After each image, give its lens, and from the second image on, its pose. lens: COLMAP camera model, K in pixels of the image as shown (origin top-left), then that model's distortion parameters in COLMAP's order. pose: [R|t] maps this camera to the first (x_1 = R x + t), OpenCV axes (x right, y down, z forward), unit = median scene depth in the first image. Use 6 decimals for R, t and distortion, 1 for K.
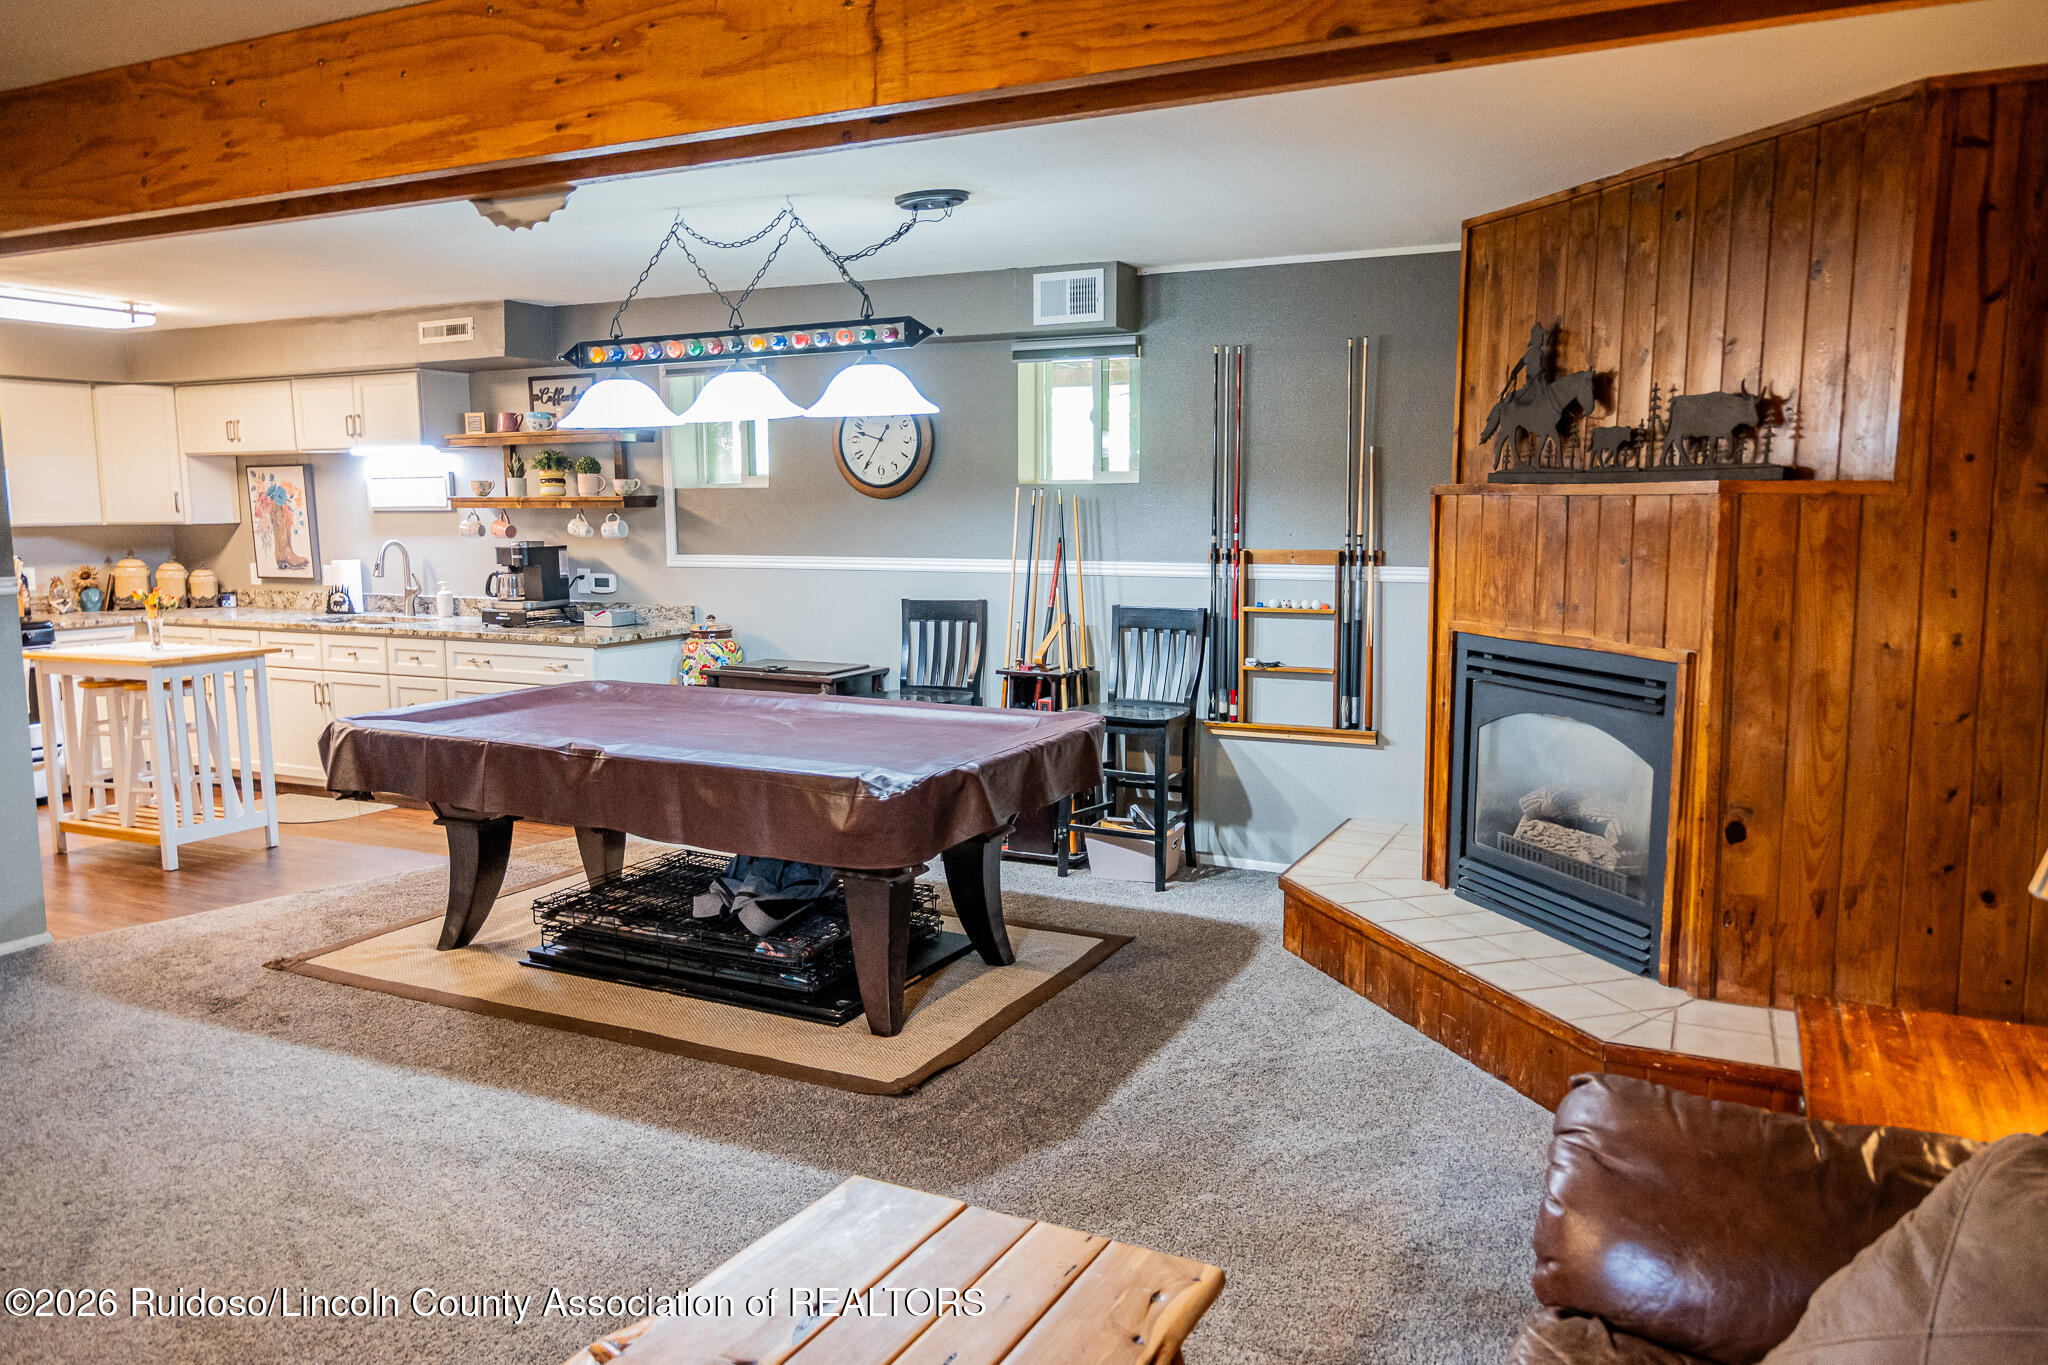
lens RADIAL K [[1445.8, 0, 1028.0], [0, 1445.8, 680.2], [0, 0, 1]] dist [-0.001920, 0.000374]
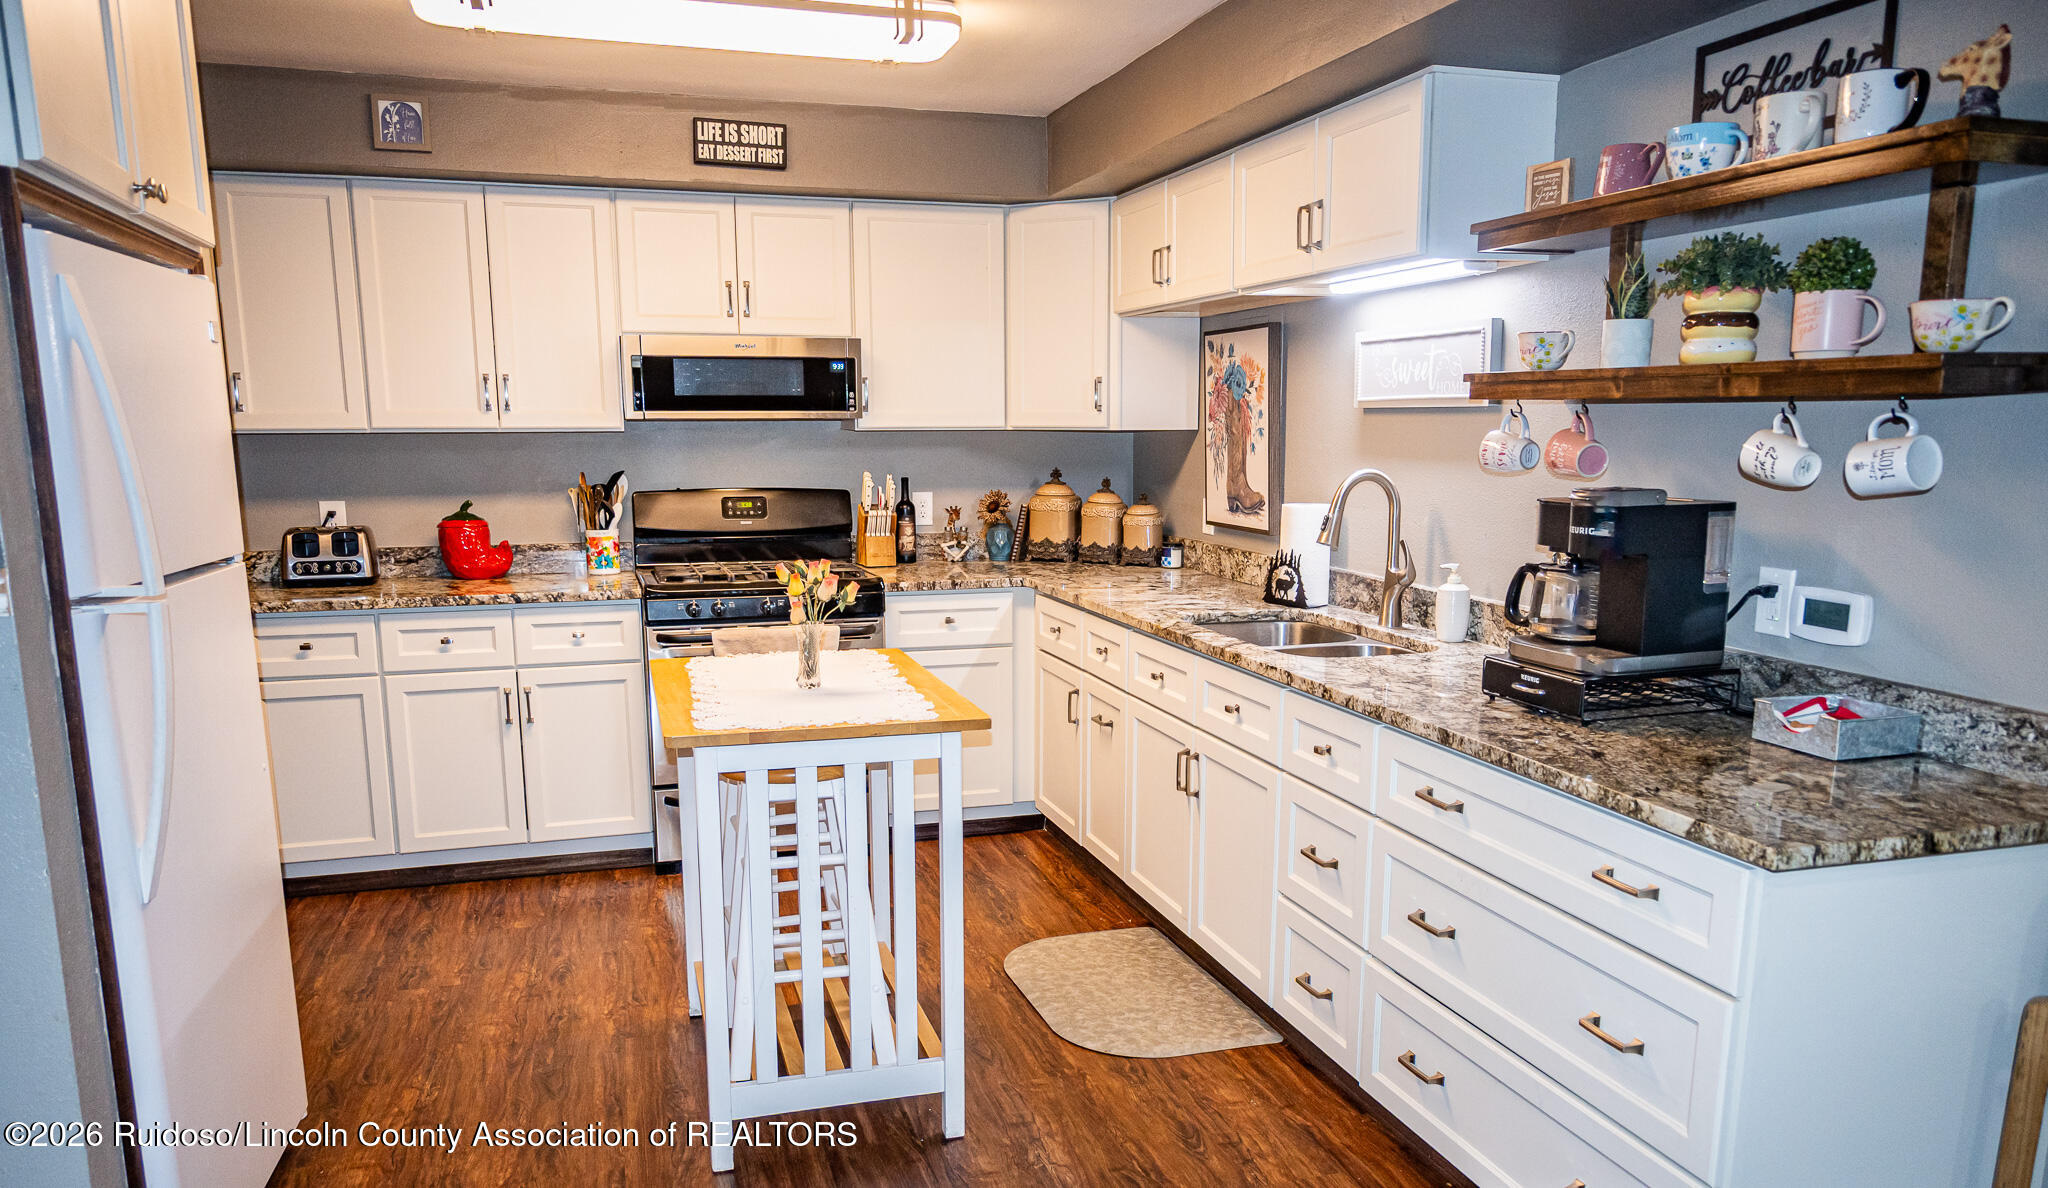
lens RADIAL K [[1404.7, 0, 1033.0], [0, 1404.7, 684.9], [0, 0, 1]] dist [-0.001111, 0.000064]
pose [[0.685981, 0.141675, -0.713693, -0.186709], [-0.093220, 0.989890, 0.106901, -0.070844], [0.721623, -0.006801, 0.692253, 0.643847]]
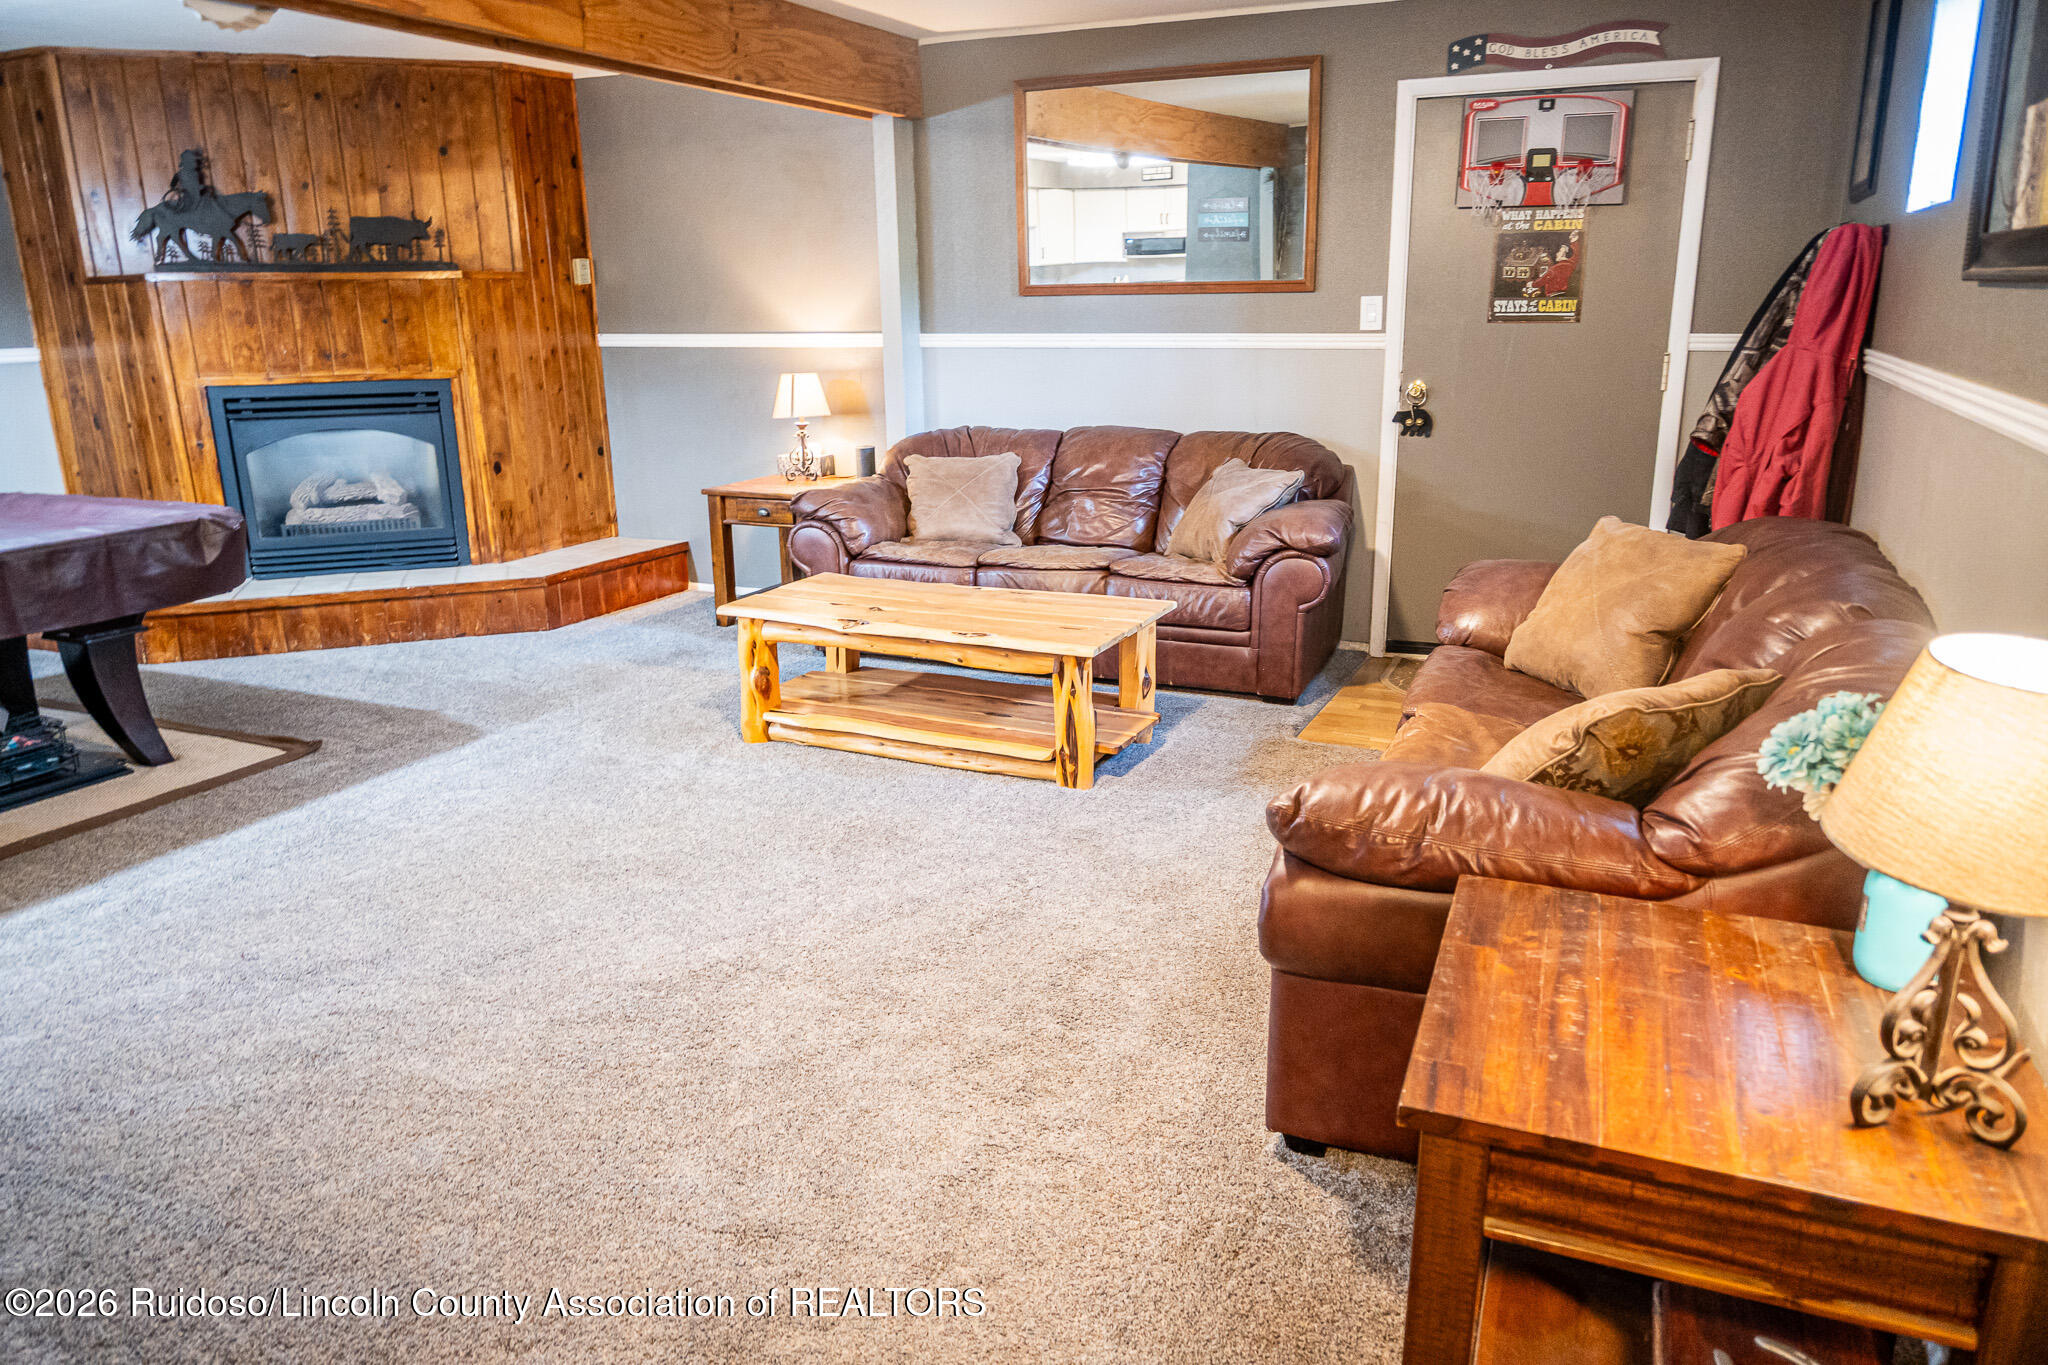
lens RADIAL K [[1396.9, 0, 1031.2], [0, 1396.9, 683.4], [0, 0, 1]] dist [-0.006605, 0.001740]
pose [[-0.027525, -0.268677, 0.962837, -0.675031], [0.135587, 0.953297, 0.269891, -0.010643], [-0.990383, 0.137977, 0.010190, 0.176242]]
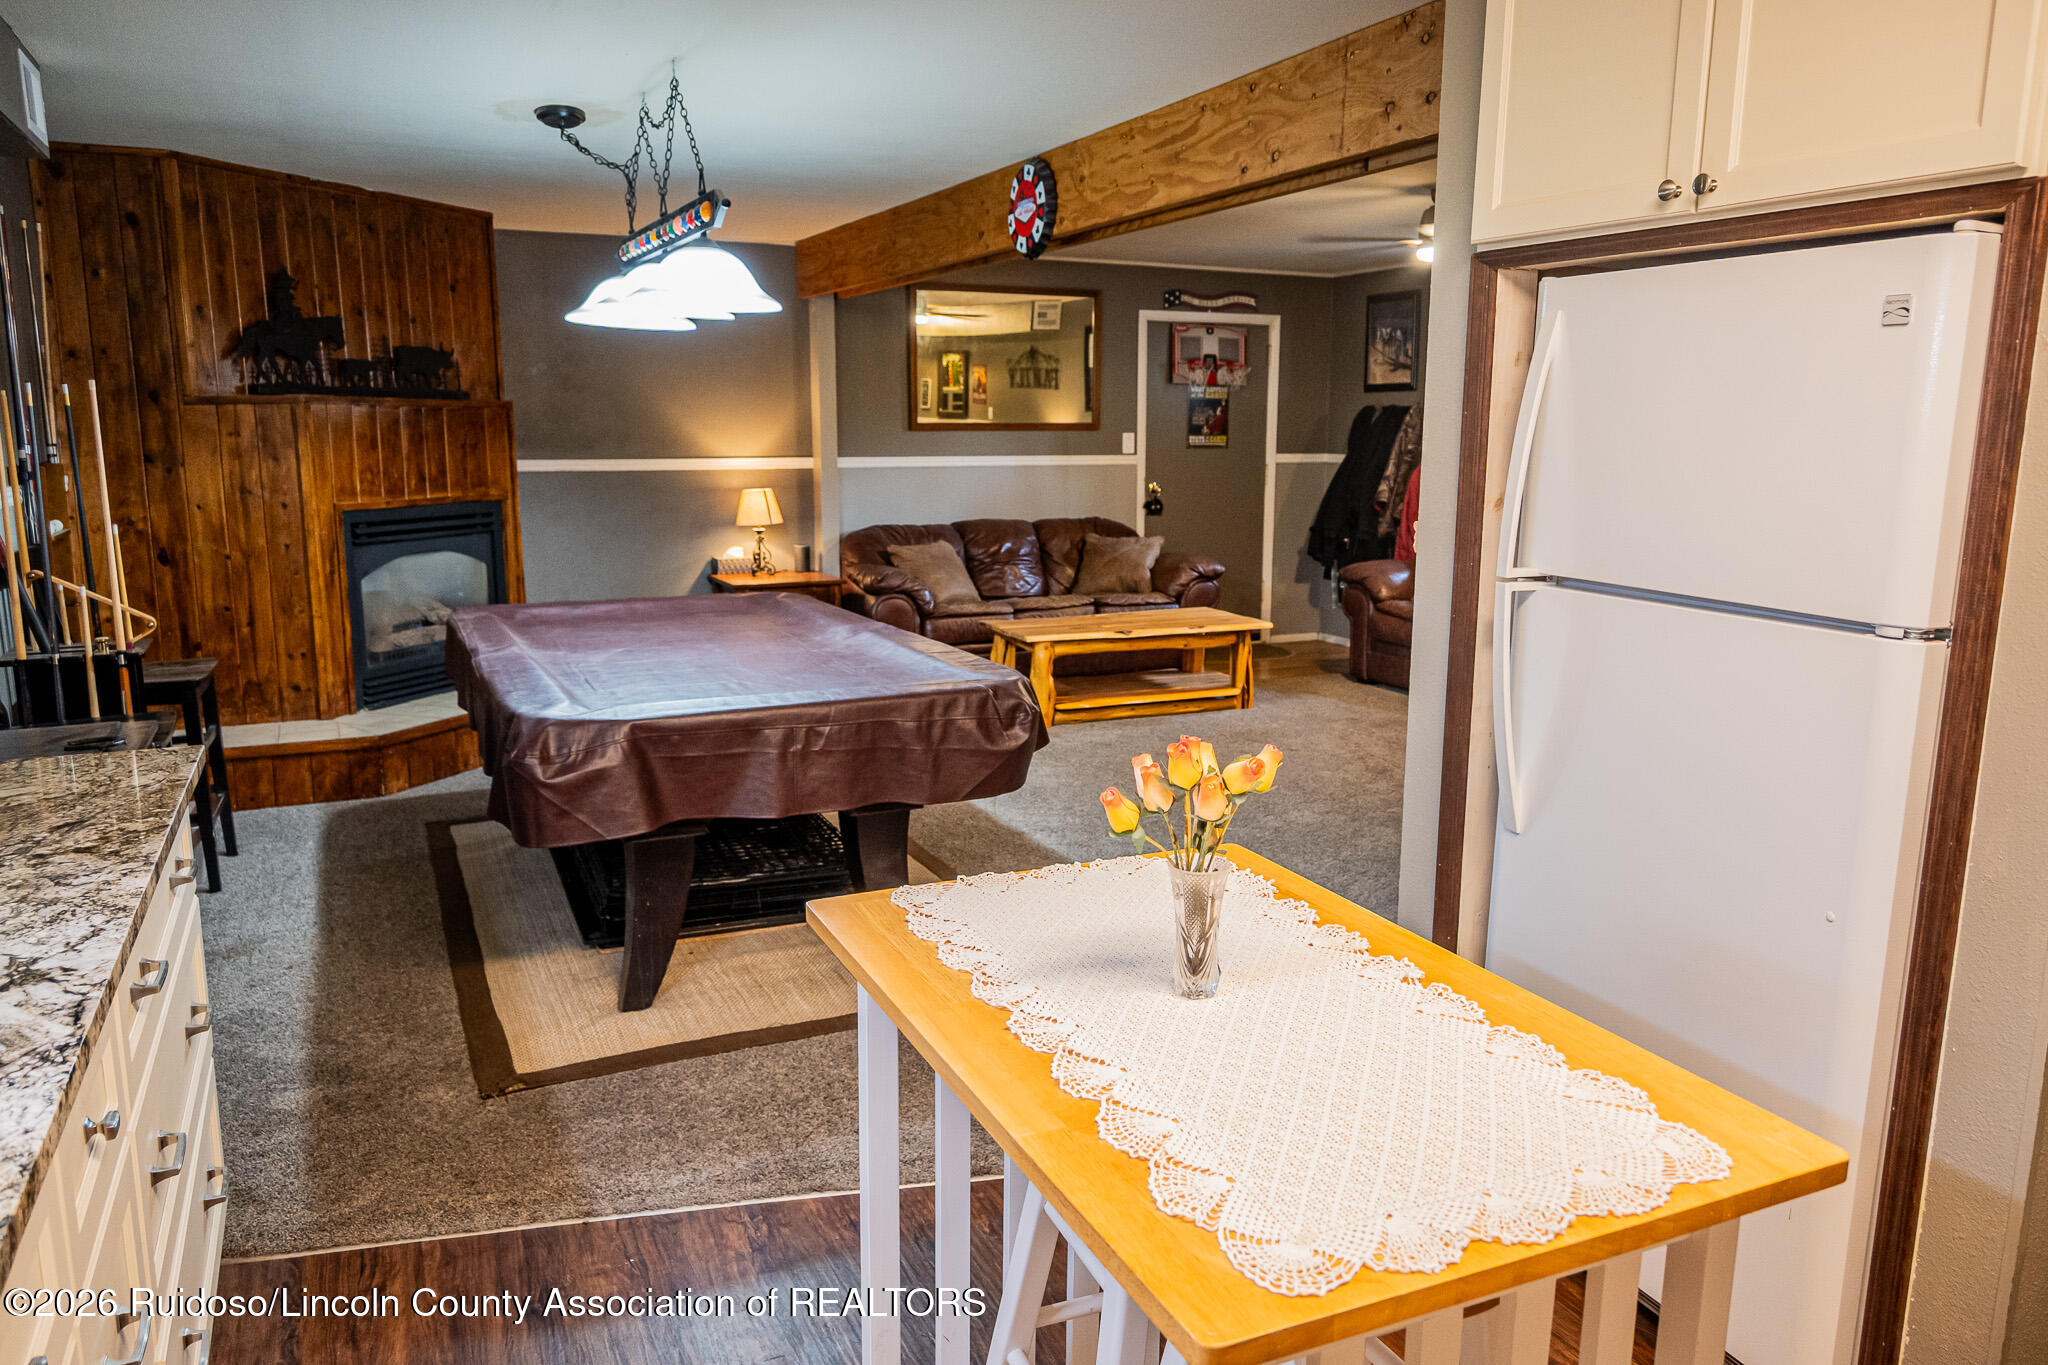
lens RADIAL K [[1431.5, 0, 1024.0], [0, 1431.5, 682.5], [0, 0, 1]] dist [-0.004846, -0.001525]
pose [[-0.780158, -0.110467, 0.615752, -0.637795], [0.075719, 0.960375, 0.268230, -0.118982], [-0.620983, 0.255886, -0.740879, 1.044950]]
